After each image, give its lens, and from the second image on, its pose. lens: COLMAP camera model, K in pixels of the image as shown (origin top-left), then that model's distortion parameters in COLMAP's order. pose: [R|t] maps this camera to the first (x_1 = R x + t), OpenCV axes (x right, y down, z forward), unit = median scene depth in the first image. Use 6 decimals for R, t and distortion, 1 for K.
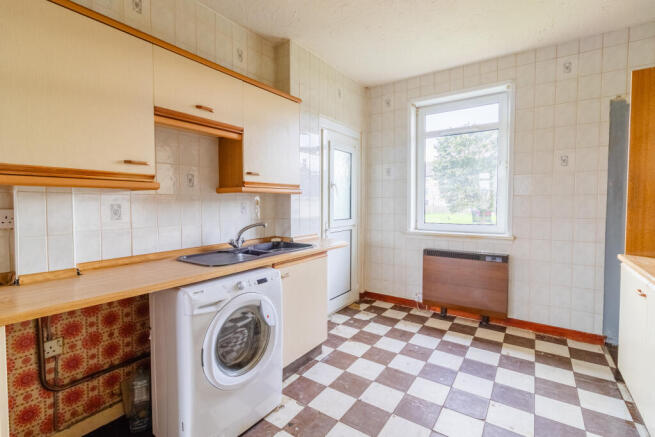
lens RADIAL K [[307.3, 0, 327.1], [0, 307.3, 215.5], [0, 0, 1]] dist [0.000080, -0.000202]
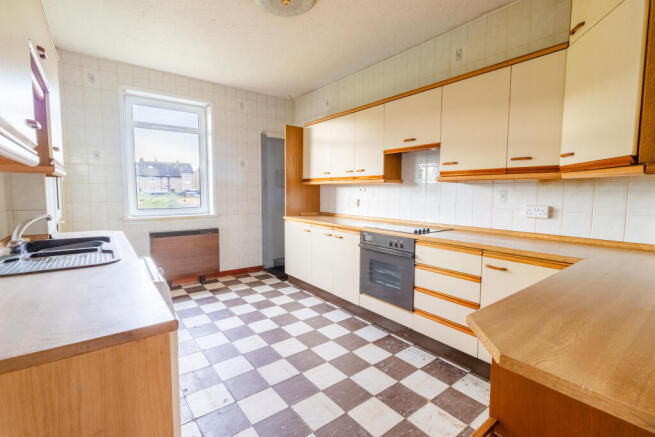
lens RADIAL K [[307.3, 0, 327.1], [0, 307.3, 215.5], [0, 0, 1]] dist [0.000080, -0.000202]
pose [[0.296465, -0.069498, 0.952512, -0.599408], [0.030487, 0.997529, 0.063293, -0.000426], [-0.954557, 0.010275, 0.297851, 0.097679]]
